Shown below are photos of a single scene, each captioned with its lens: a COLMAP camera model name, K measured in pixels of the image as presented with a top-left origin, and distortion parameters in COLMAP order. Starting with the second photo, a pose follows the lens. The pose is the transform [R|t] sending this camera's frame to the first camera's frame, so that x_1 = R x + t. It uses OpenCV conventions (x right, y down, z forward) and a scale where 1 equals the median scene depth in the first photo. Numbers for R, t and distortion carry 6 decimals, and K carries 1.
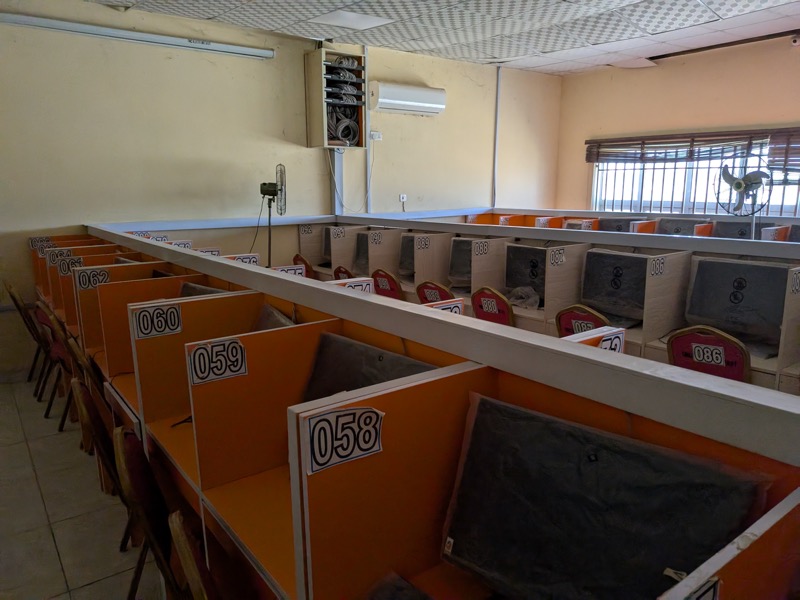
lens RADIAL K [[612.5, 0, 415.6], [0, 612.5, 302.6], [0, 0, 1]] dist [-0.001271, -0.015875]
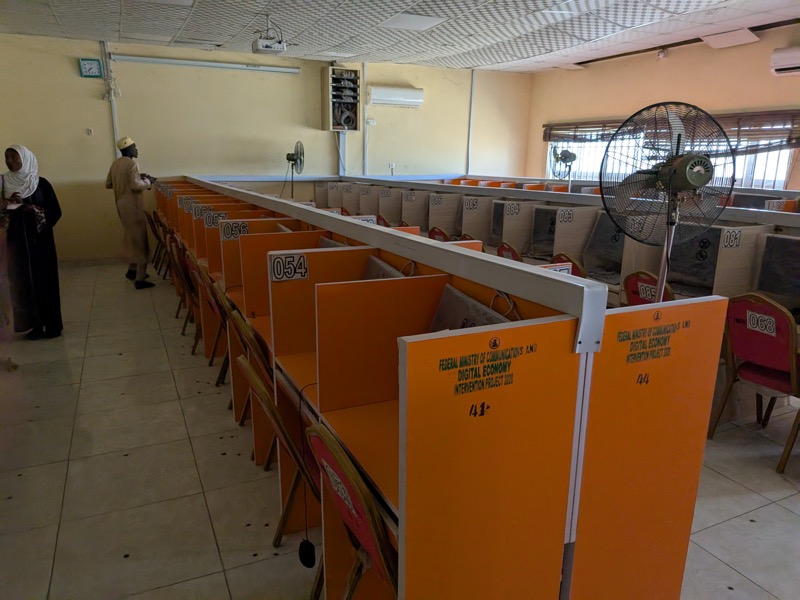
lens RADIAL K [[577.2, 0, 403.9], [0, 577.2, 310.9], [0, 0, 1]] dist [0.014565, -0.041415]
pose [[0.969055, 0.079319, -0.233754, 0.398889], [-0.062821, 0.995034, 0.077212, 0.075605], [0.238717, -0.060138, 0.969225, -0.397571]]
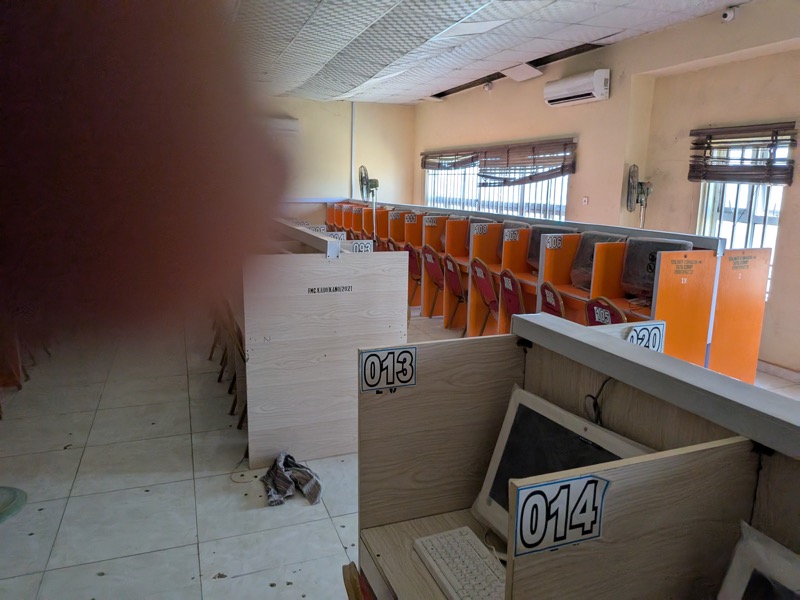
lens RADIAL K [[577.2, 0, 396.9], [0, 577.2, 300.3], [0, 0, 1]] dist [0.014565, -0.041415]
pose [[0.943007, 0.091449, -0.319959, 0.872709], [-0.088610, 0.995790, 0.023455, 0.055939], [0.320757, 0.006233, 0.947141, -0.336726]]
